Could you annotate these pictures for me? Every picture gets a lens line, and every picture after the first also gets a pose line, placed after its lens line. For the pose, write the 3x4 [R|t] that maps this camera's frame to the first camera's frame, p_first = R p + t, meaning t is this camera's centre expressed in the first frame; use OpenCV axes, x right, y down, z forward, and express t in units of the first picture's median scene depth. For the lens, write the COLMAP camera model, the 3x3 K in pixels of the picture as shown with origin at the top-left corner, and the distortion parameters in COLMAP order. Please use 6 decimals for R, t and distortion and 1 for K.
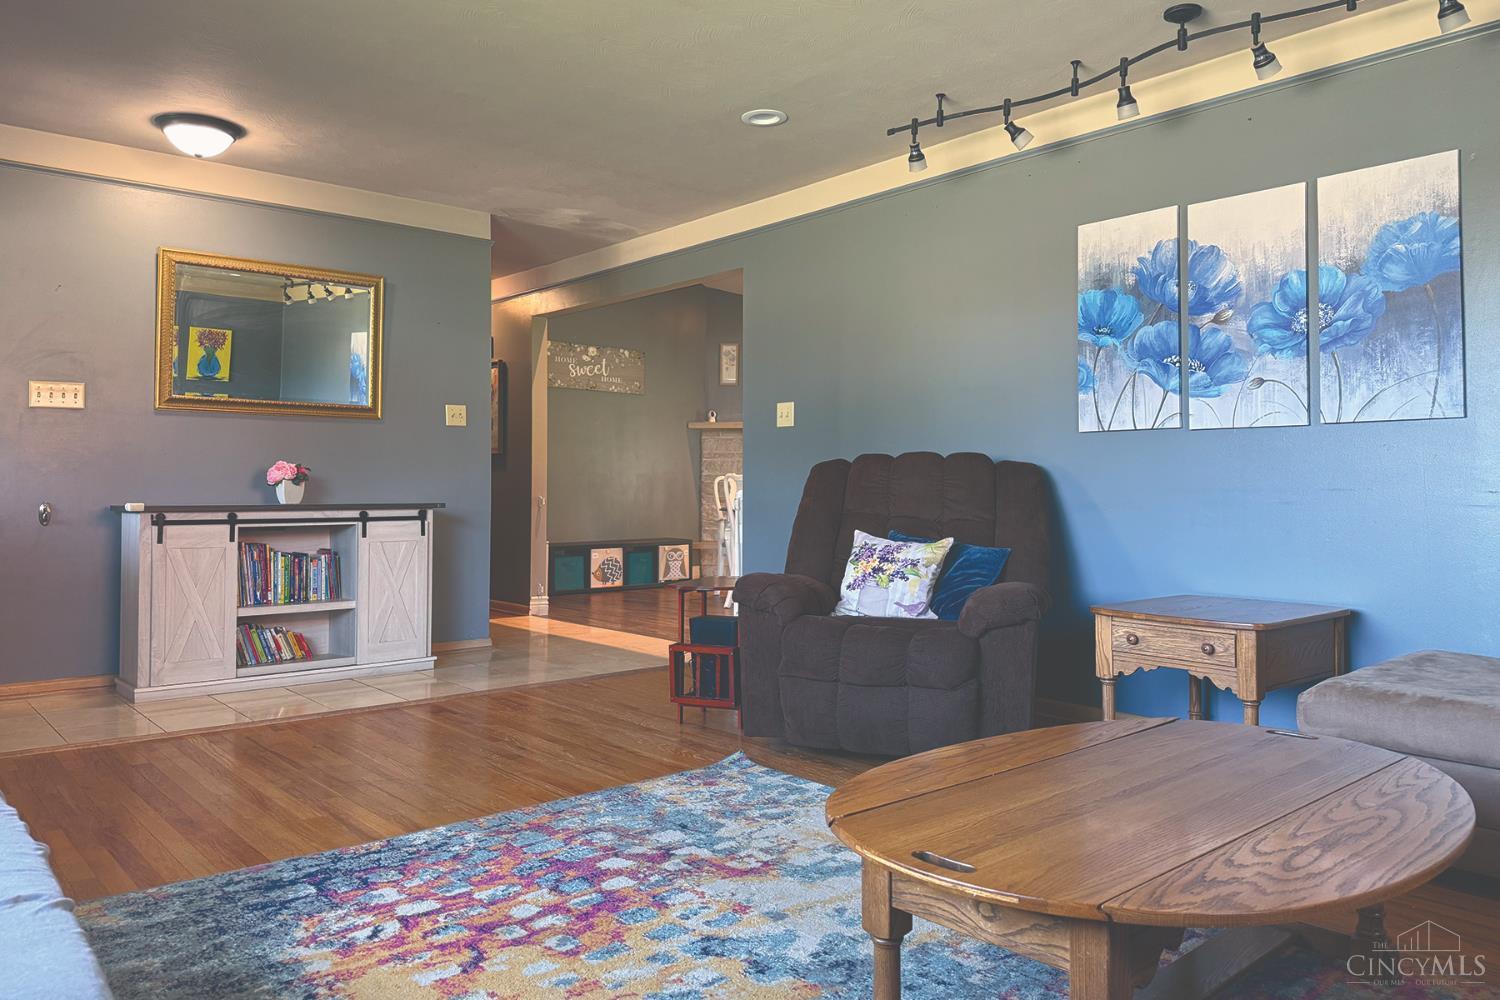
lens RADIAL K [[1063.0, 0, 751.5], [0, 1063.0, 502.4], [0, 0, 1]] dist [0.059433, -0.063536]
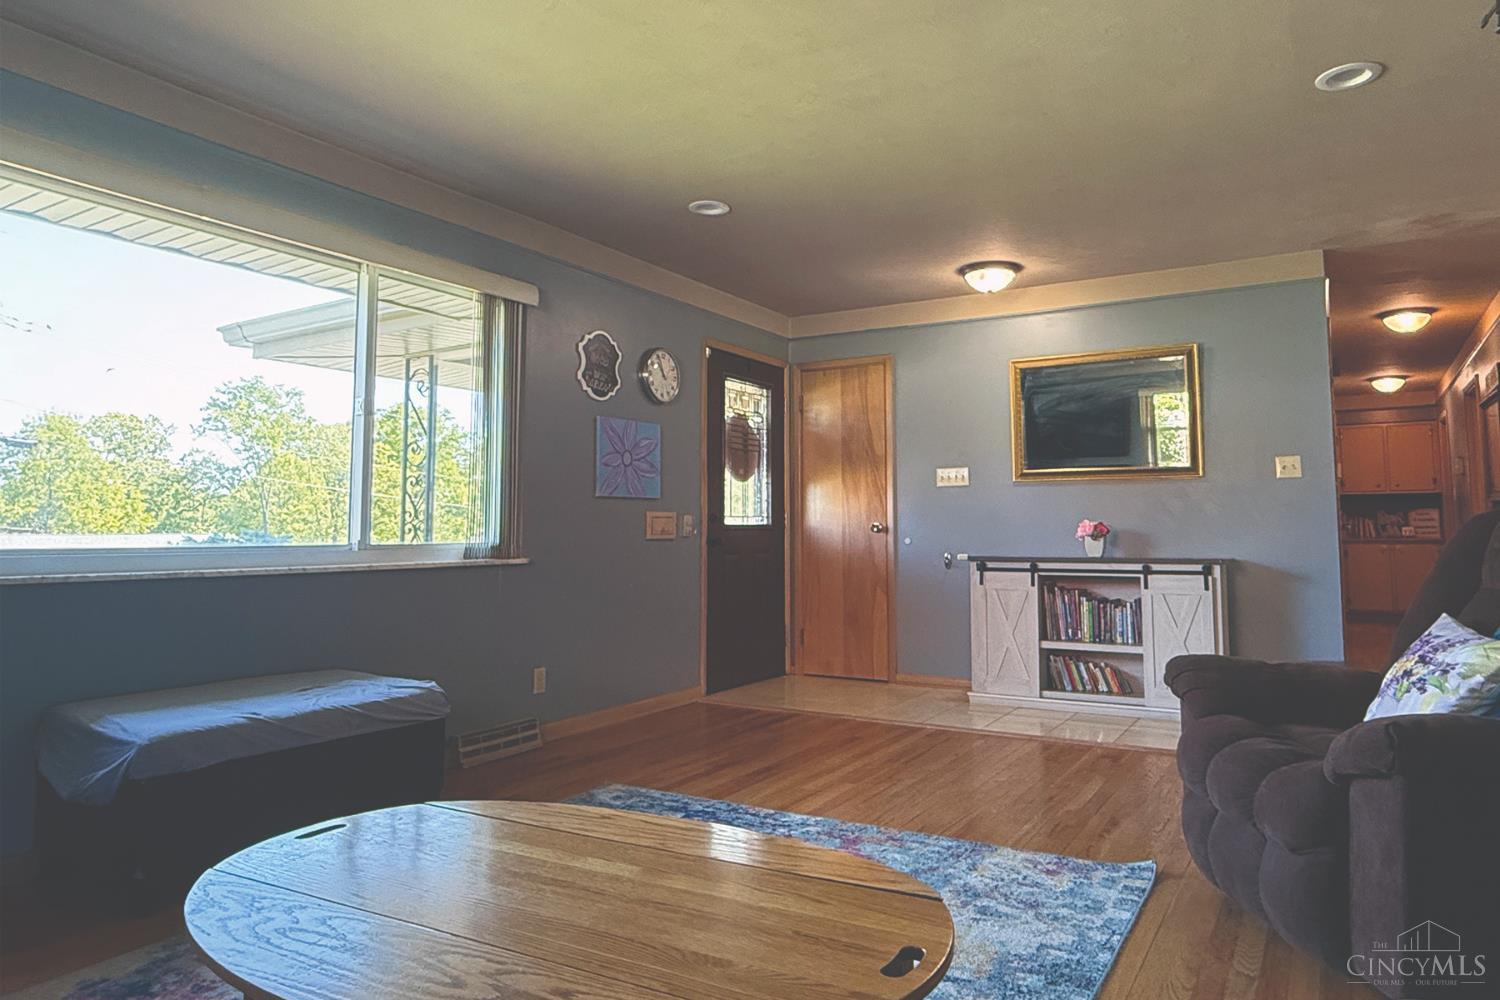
lens RADIAL K [[960.3, 0, 766.1], [0, 960.3, 491.2], [0, 0, 1]] dist [0.003722, 0.001197]
pose [[0.340428, -0.043245, -0.939276, 0.458591], [-0.011305, 0.998681, -0.050077, -0.014094], [0.940203, 0.027666, 0.339490, 0.326222]]
